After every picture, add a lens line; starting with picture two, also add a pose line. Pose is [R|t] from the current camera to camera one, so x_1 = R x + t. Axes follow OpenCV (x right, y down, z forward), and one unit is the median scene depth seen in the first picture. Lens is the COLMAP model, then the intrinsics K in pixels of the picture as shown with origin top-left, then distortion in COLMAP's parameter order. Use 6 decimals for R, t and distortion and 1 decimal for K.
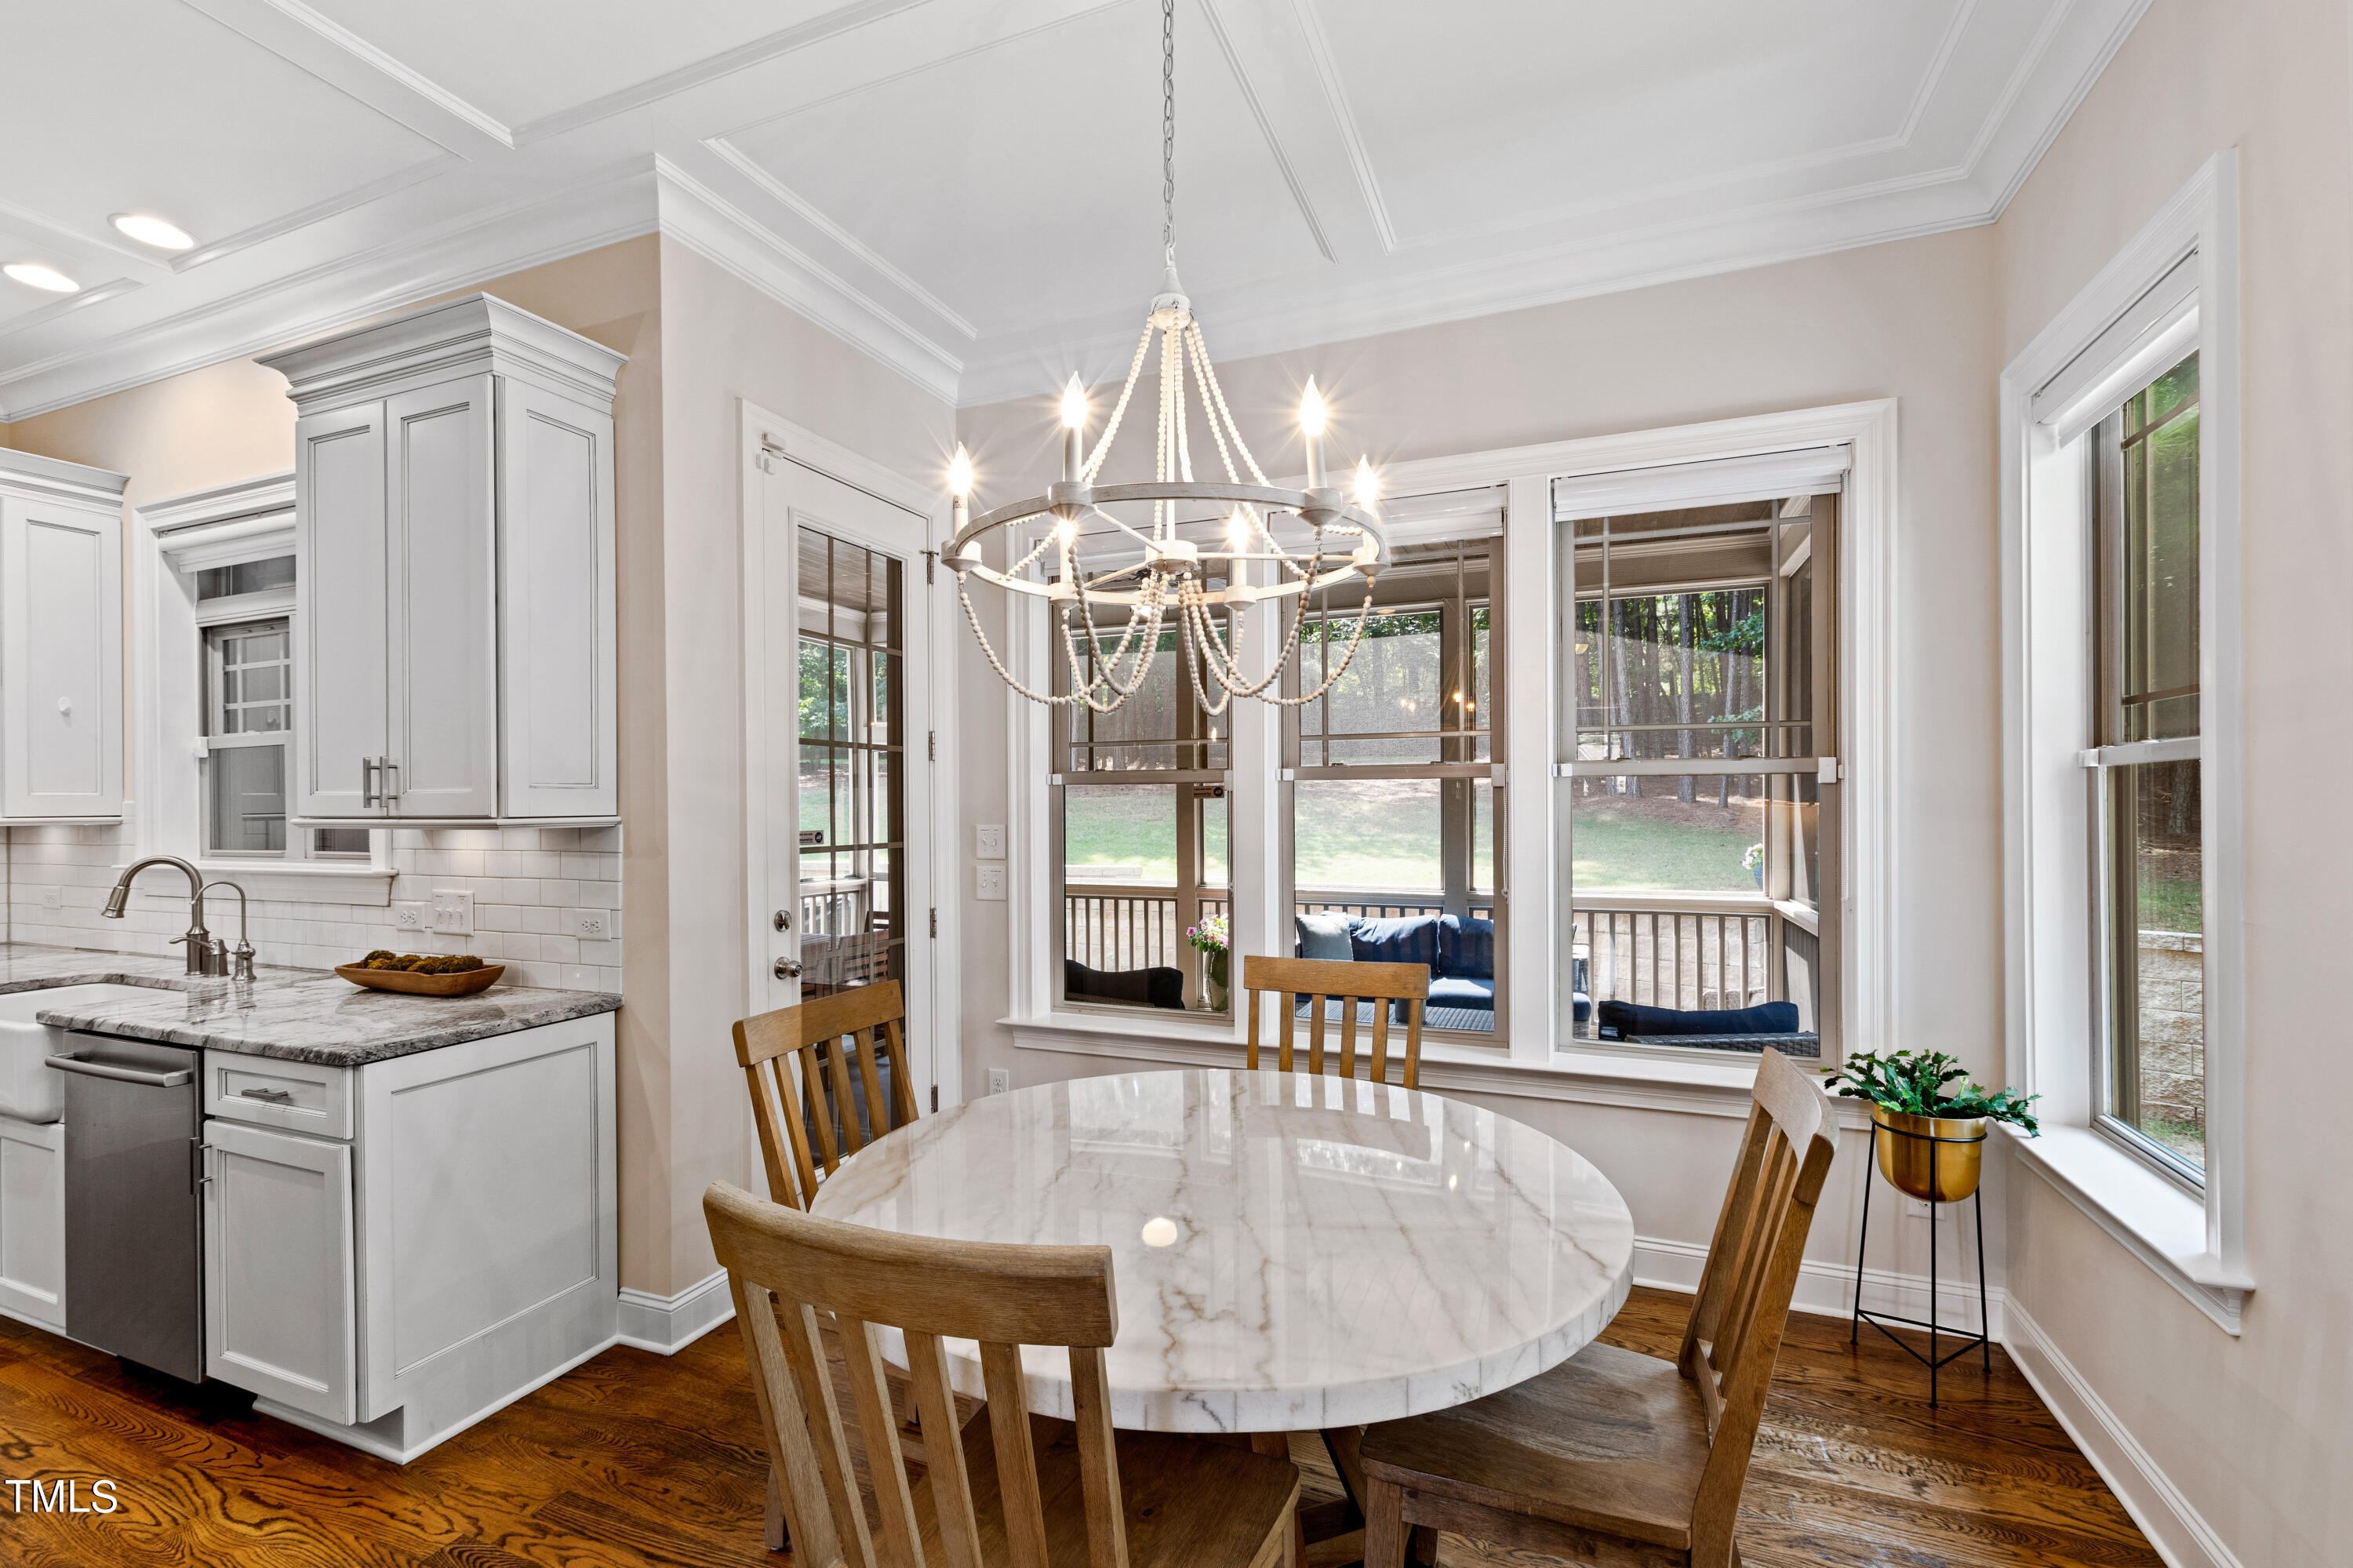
lens RADIAL K [[1018.2, 0, 1174.1], [0, 1018.2, 805.0], [0, 0, 1]] dist [0.005916, -0.003256]
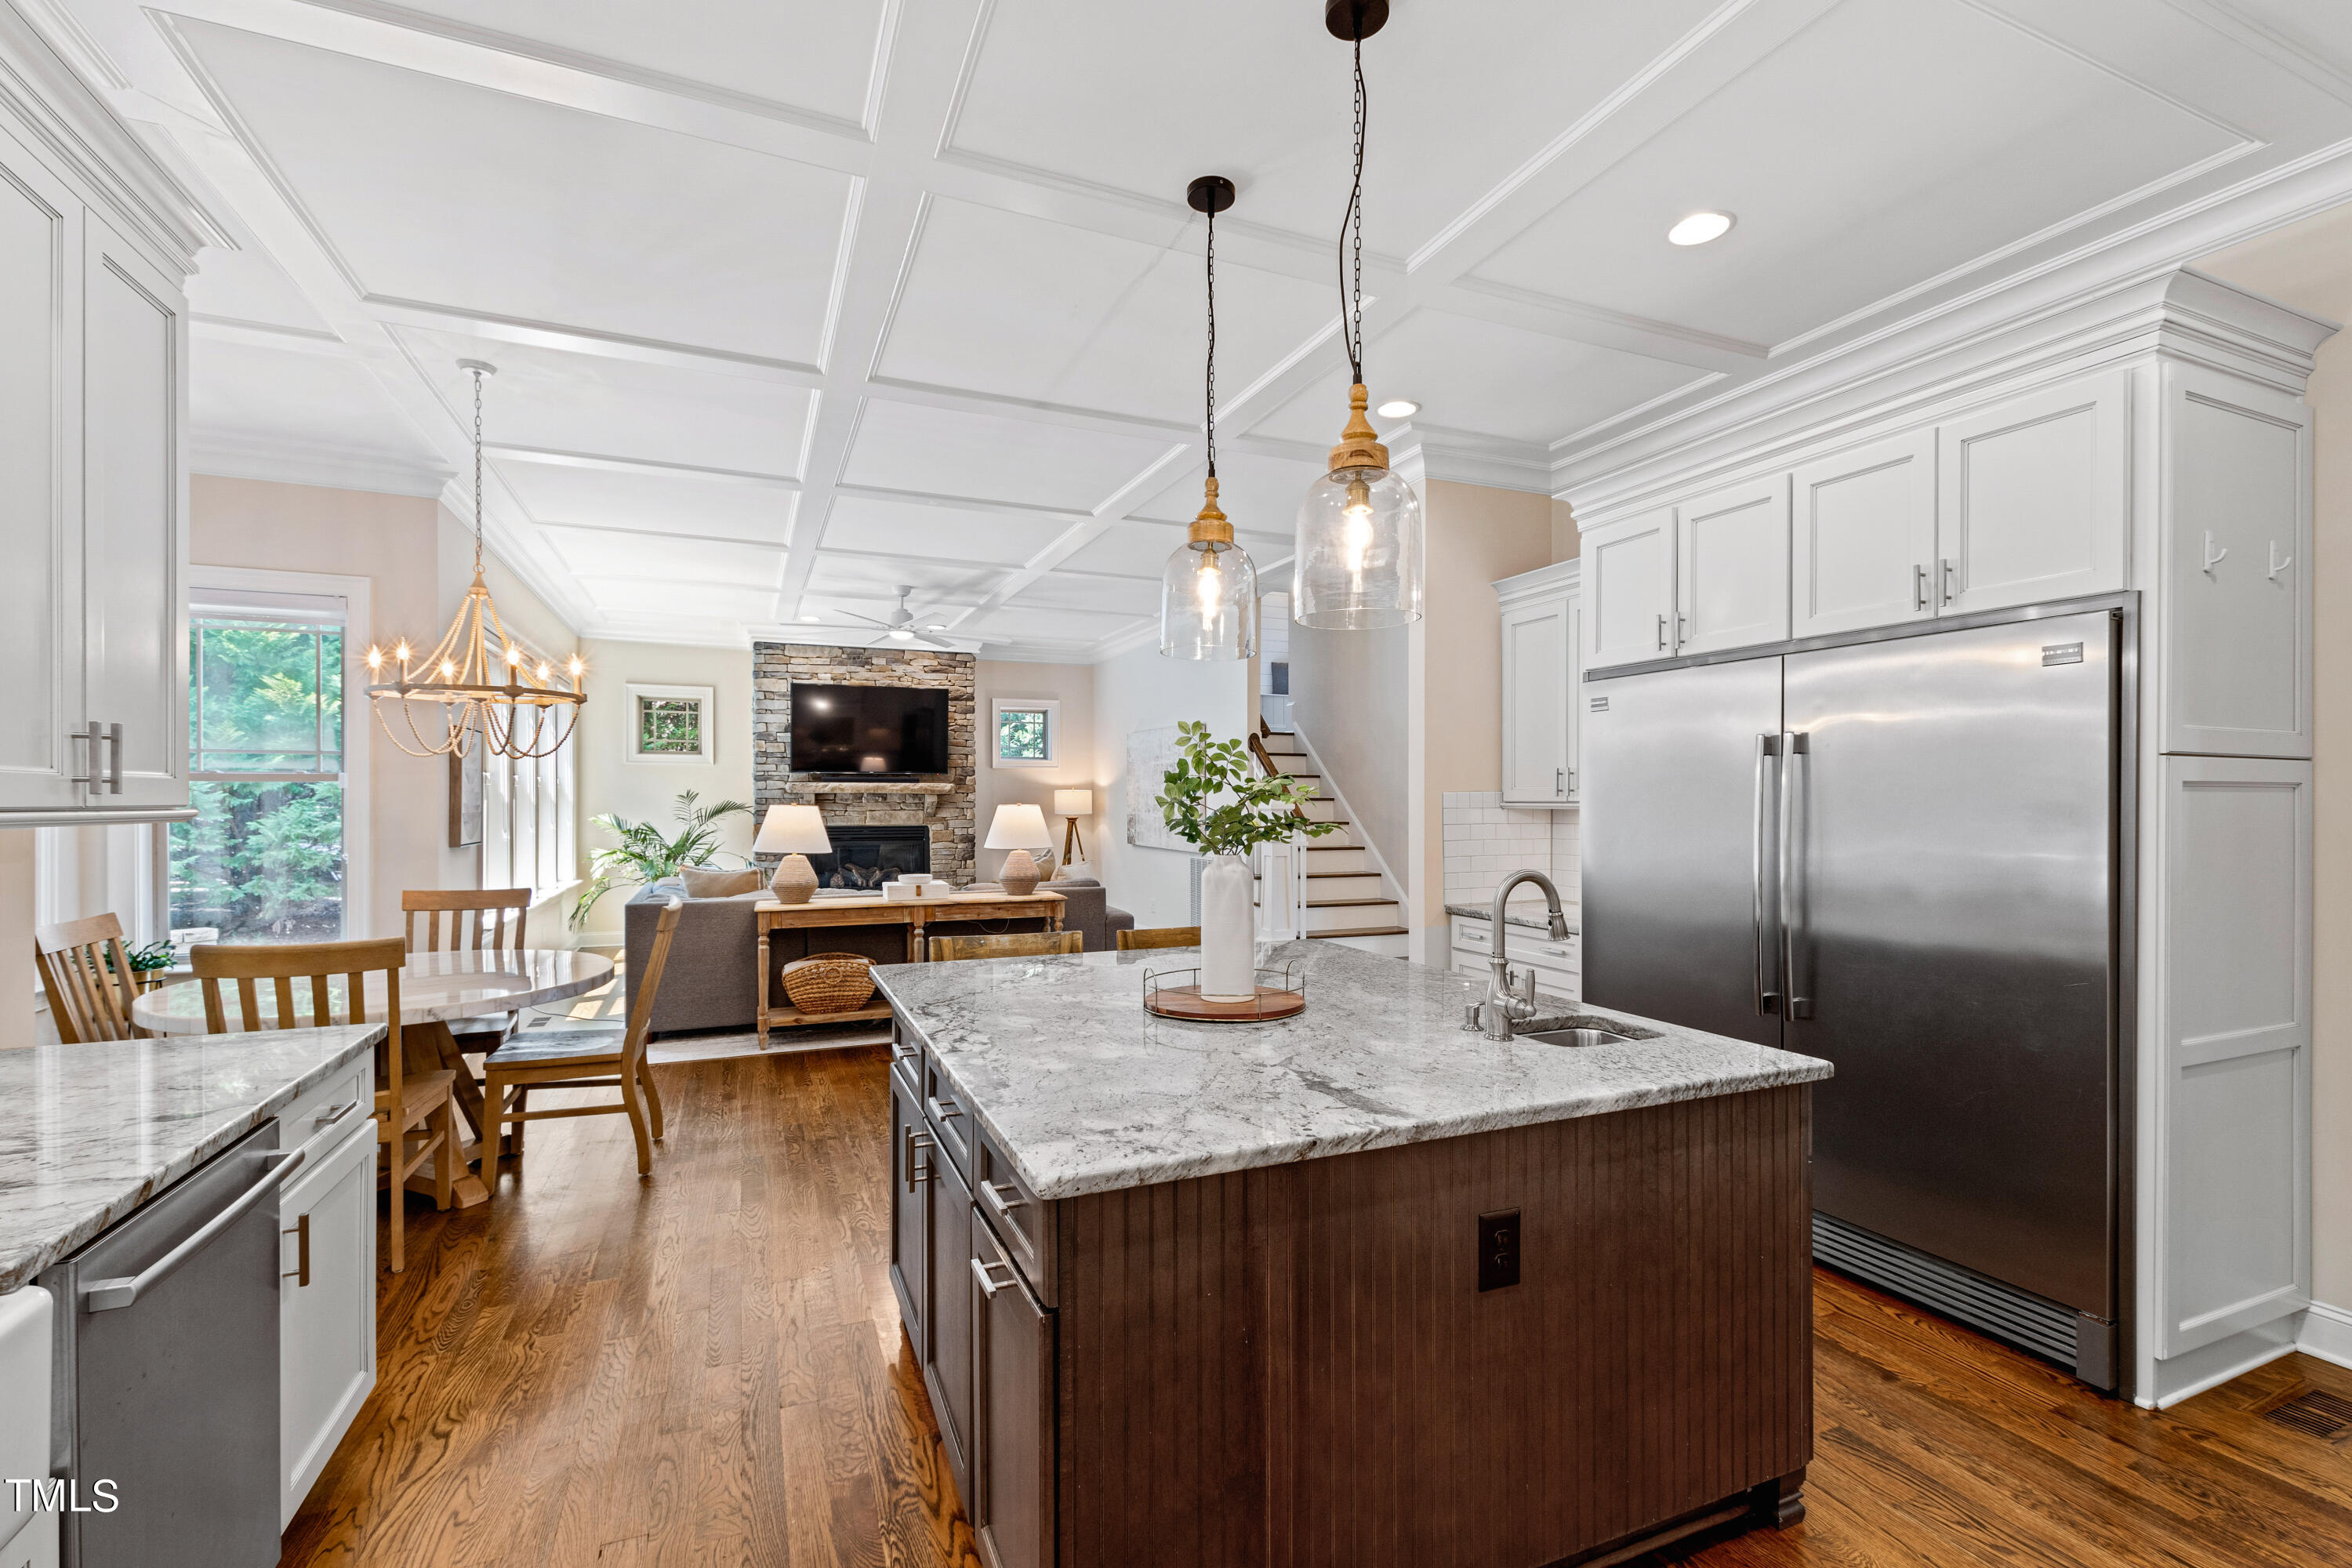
lens RADIAL K [[1017.8, 0, 1173.6], [0, 1017.8, 805.0], [0, 0, 1]] dist [0.005916, -0.003256]
pose [[-0.711408, 0.001710, 0.702777, -1.599174], [0.004862, 0.999985, 0.002490, 0.010206], [-0.702763, 0.005188, -0.711406, 0.874251]]
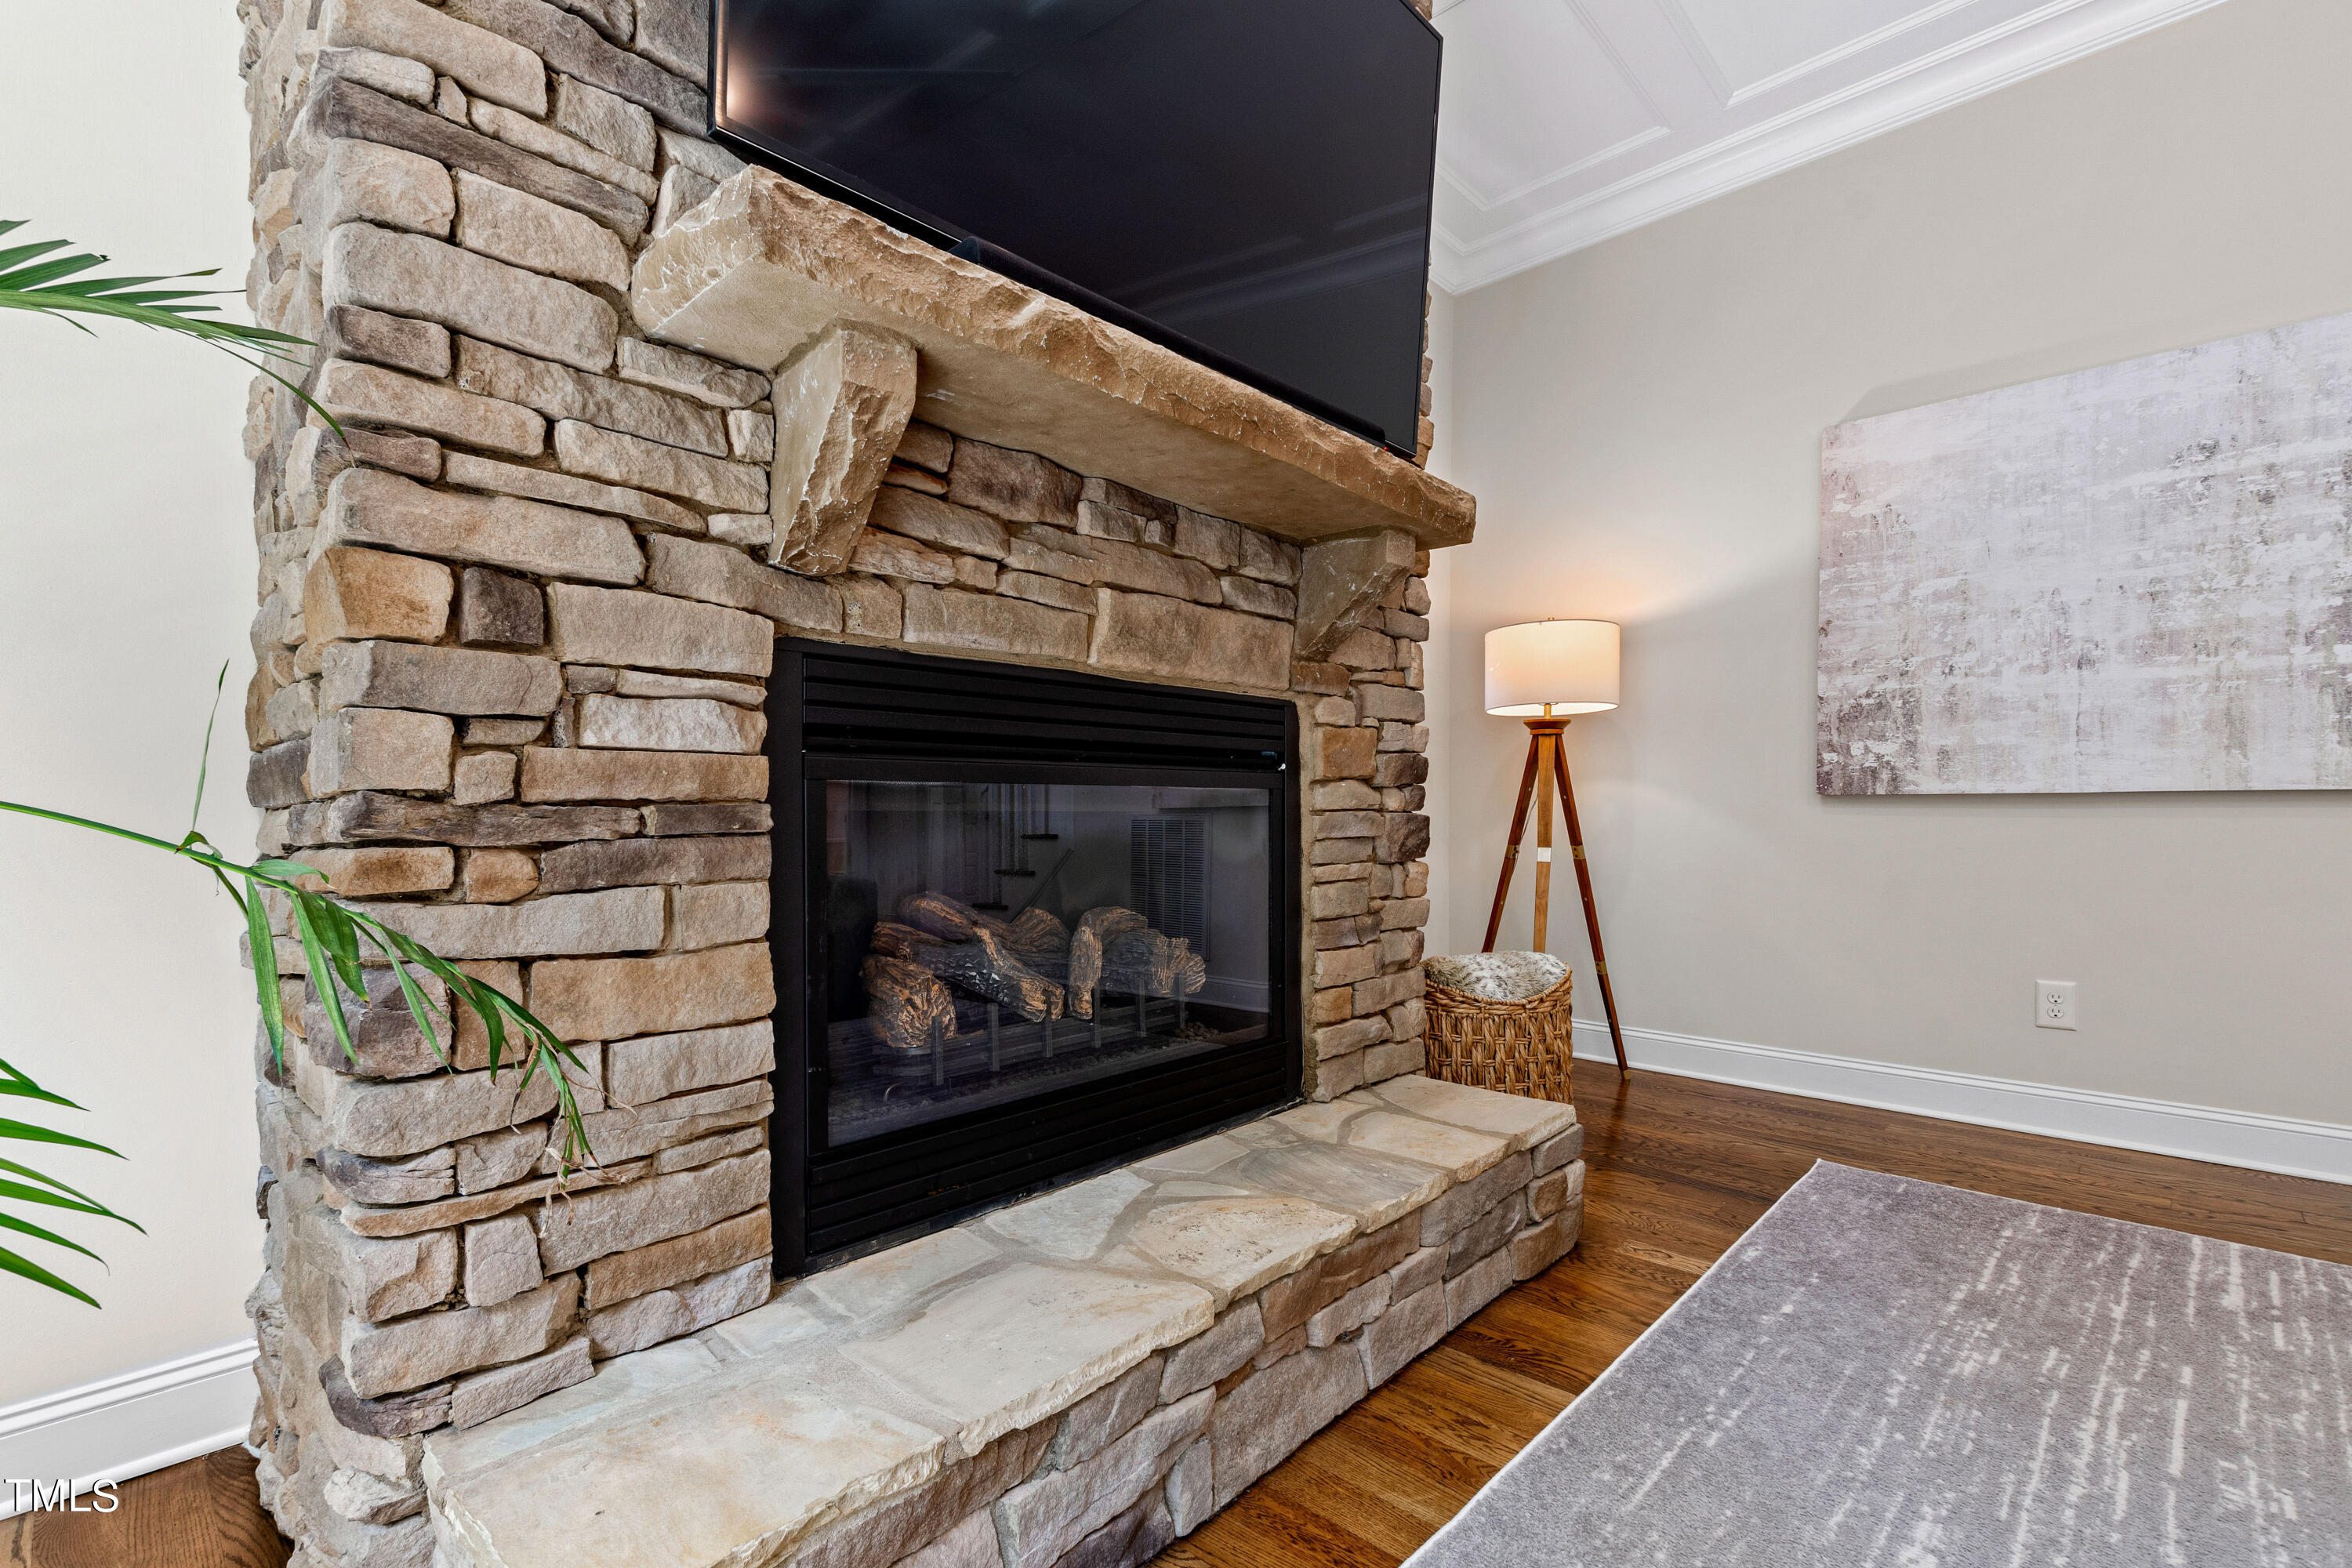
lens RADIAL K [[1042.0, 0, 1175.3], [0, 1042.0, 823.5], [0, 0, 1]] dist [0.000193, -0.000756]
pose [[-0.930644, 0.008306, 0.365832, 1.347566], [0.012241, 0.999889, 0.008438, 0.170107], [-0.365722, 0.012331, -0.930643, -0.318496]]
